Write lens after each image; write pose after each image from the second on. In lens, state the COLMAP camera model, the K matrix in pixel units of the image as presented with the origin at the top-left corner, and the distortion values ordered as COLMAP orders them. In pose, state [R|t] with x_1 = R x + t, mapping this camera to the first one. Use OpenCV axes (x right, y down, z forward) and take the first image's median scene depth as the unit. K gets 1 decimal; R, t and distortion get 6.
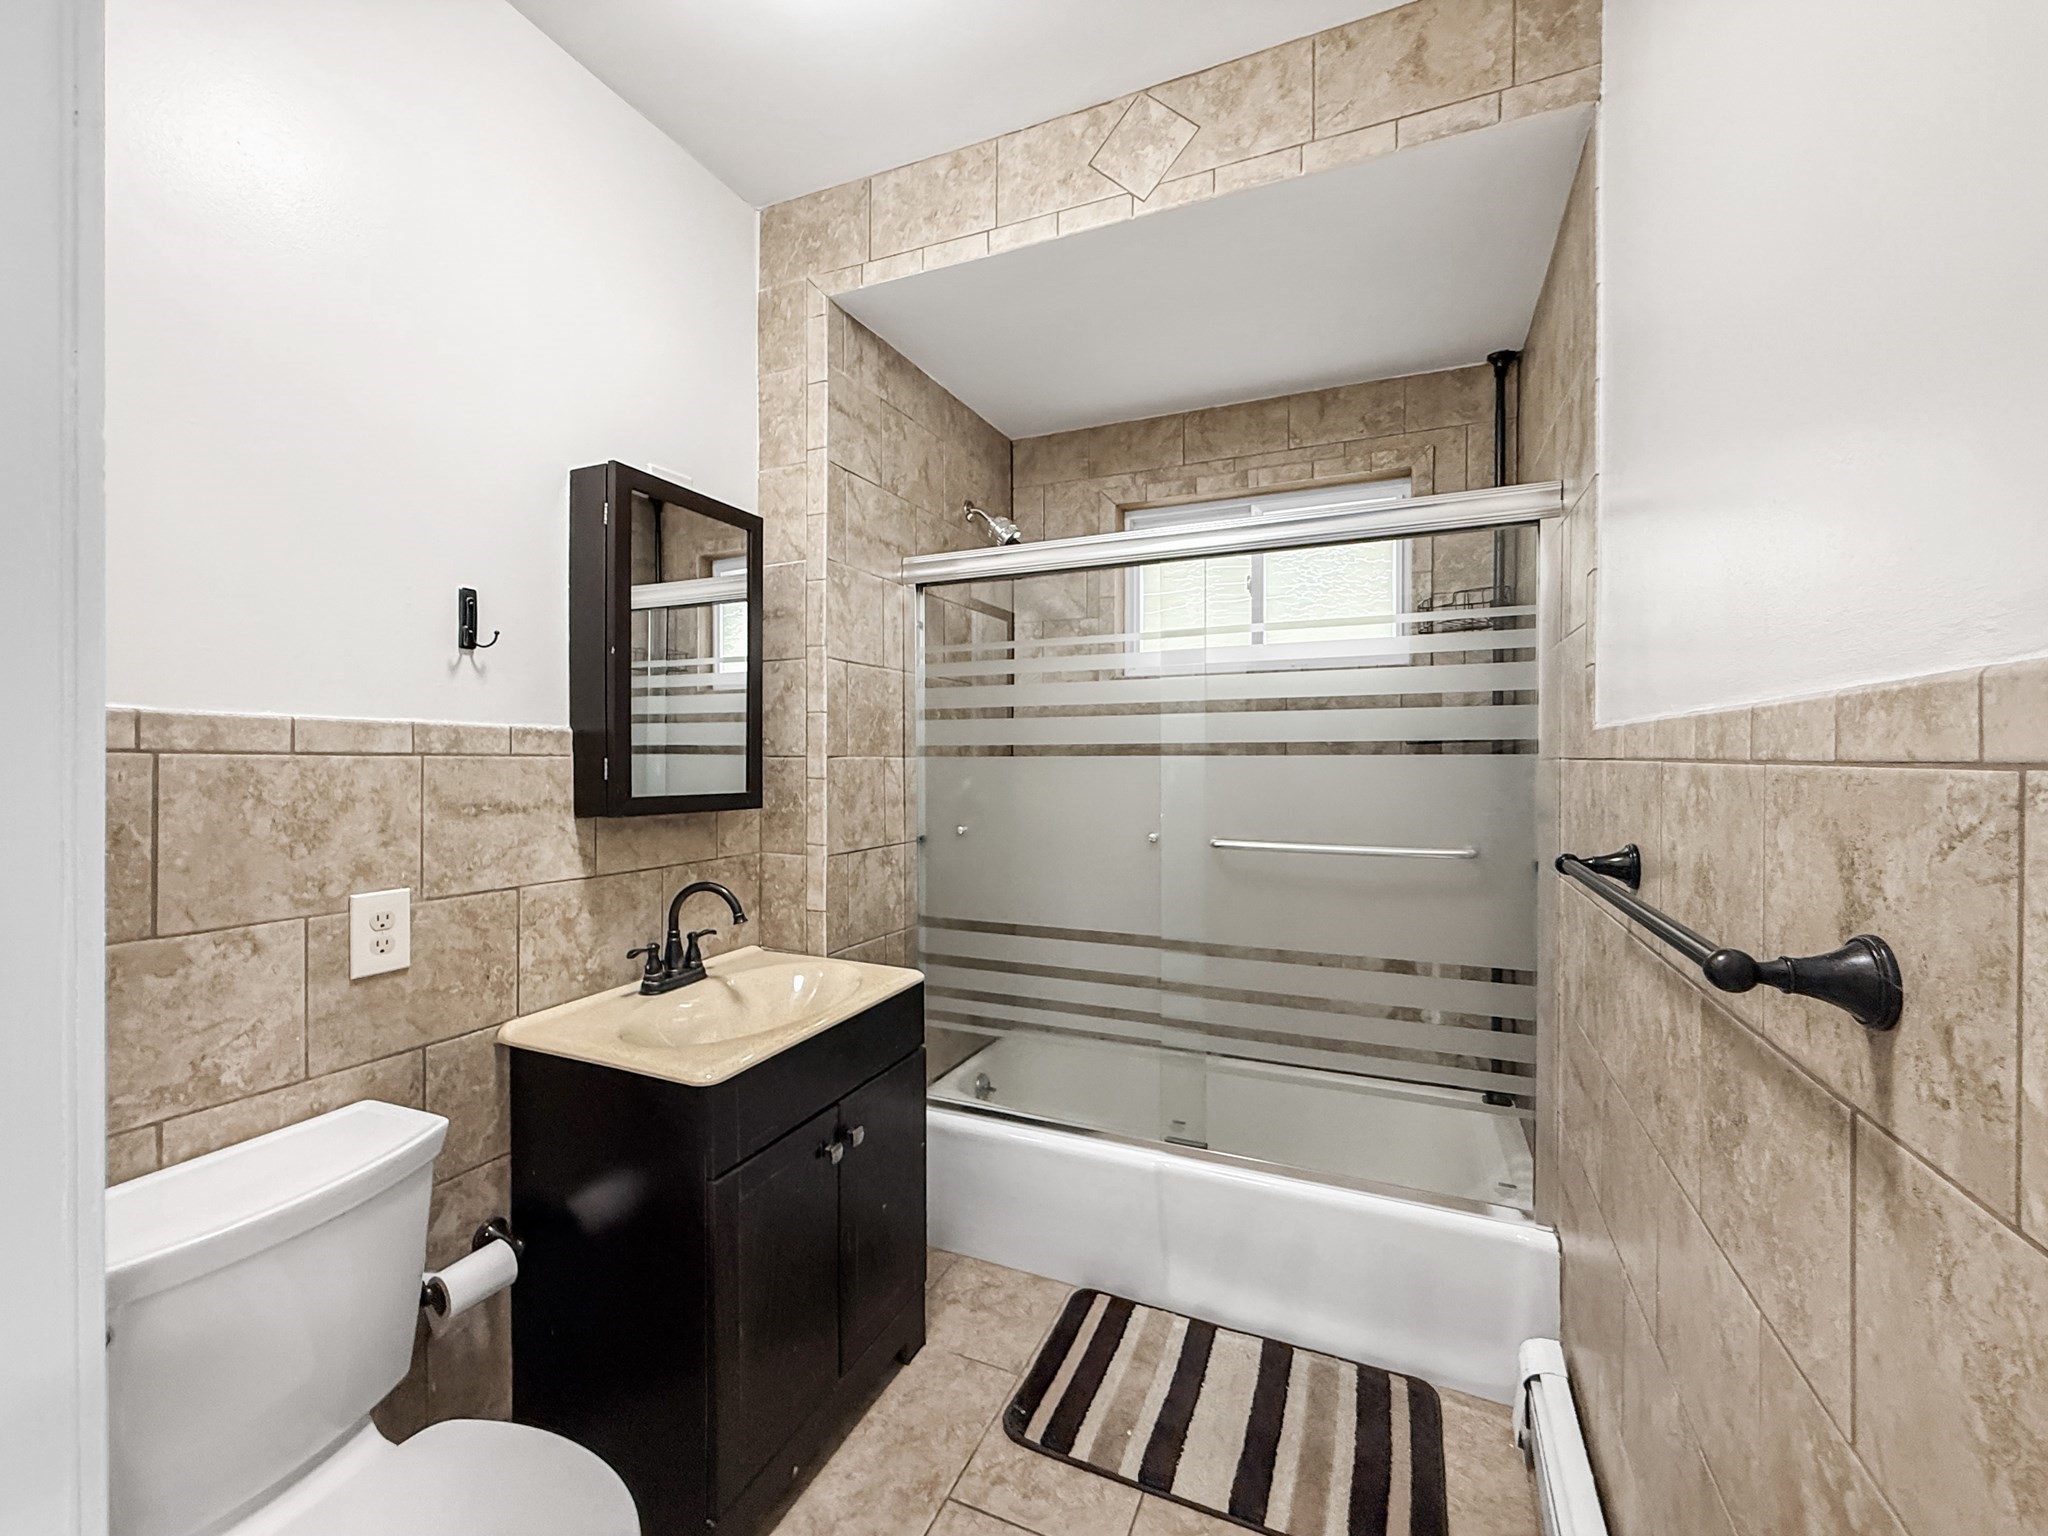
lens RADIAL K [[825.4, 0, 1021.1], [0, 825.4, 782.8], [0, 0, 1]] dist [-0.001864, -0.000275]
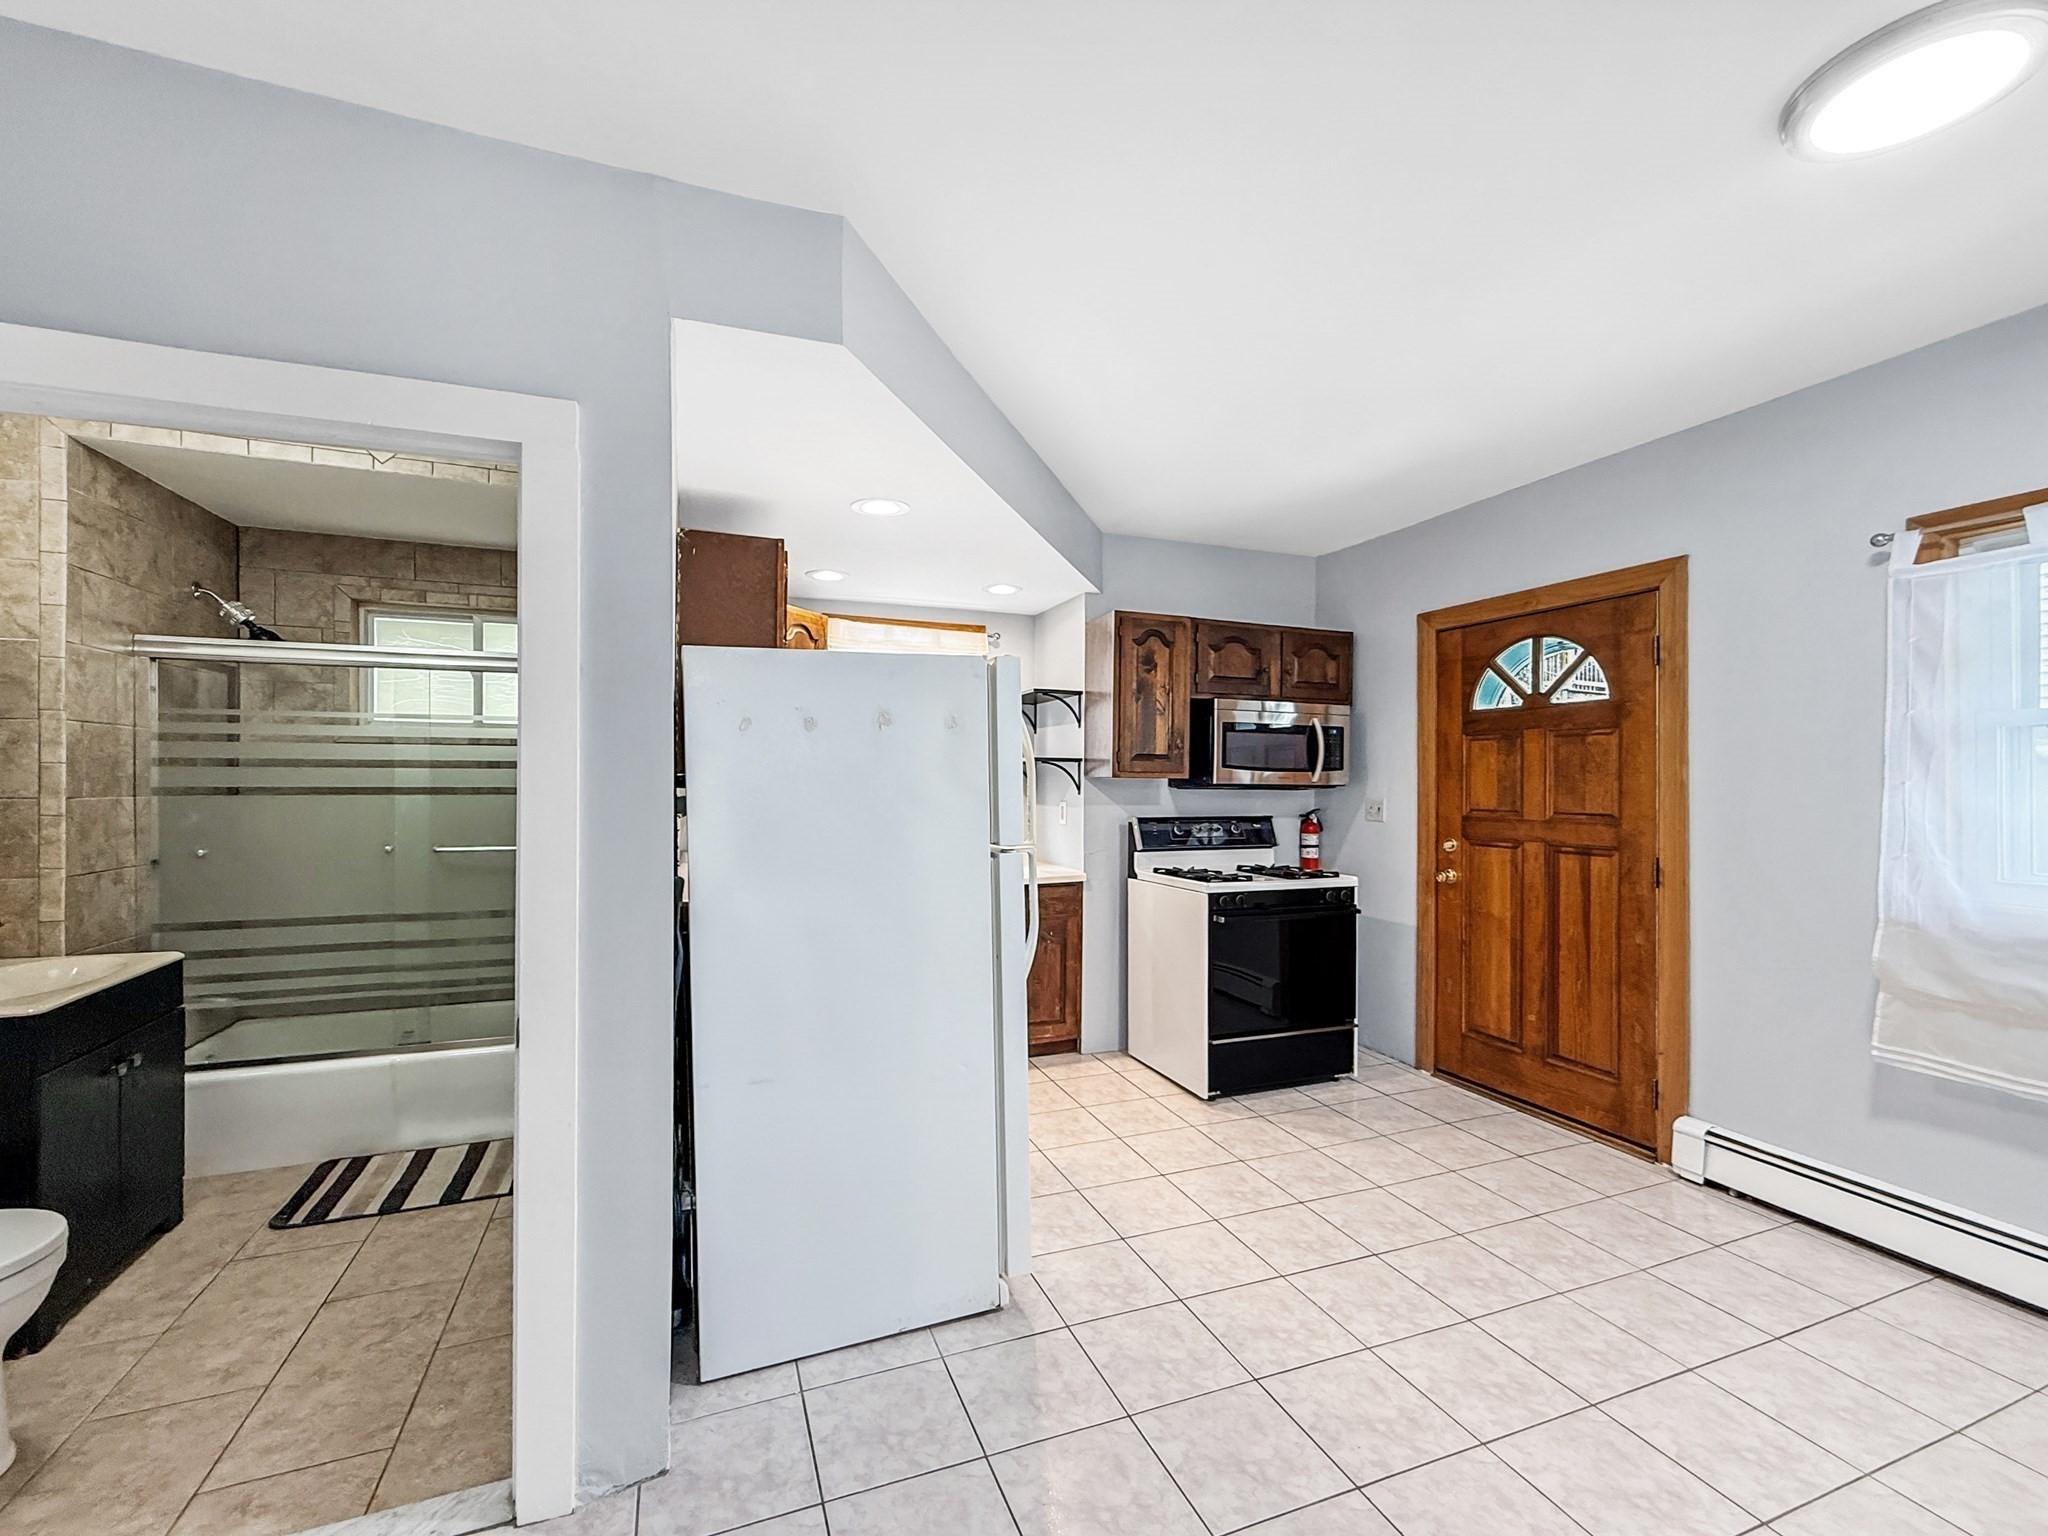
lens RADIAL K [[848.7, 0, 1020.5], [0, 848.7, 780.5], [0, 0, 1]] dist [0.022289, 0.000072]
pose [[0.690048, 0.006865, 0.723731, -0.181936], [0.009909, 0.999772, -0.018931, -0.018264], [-0.723695, 0.020234, 0.689823, -0.920730]]
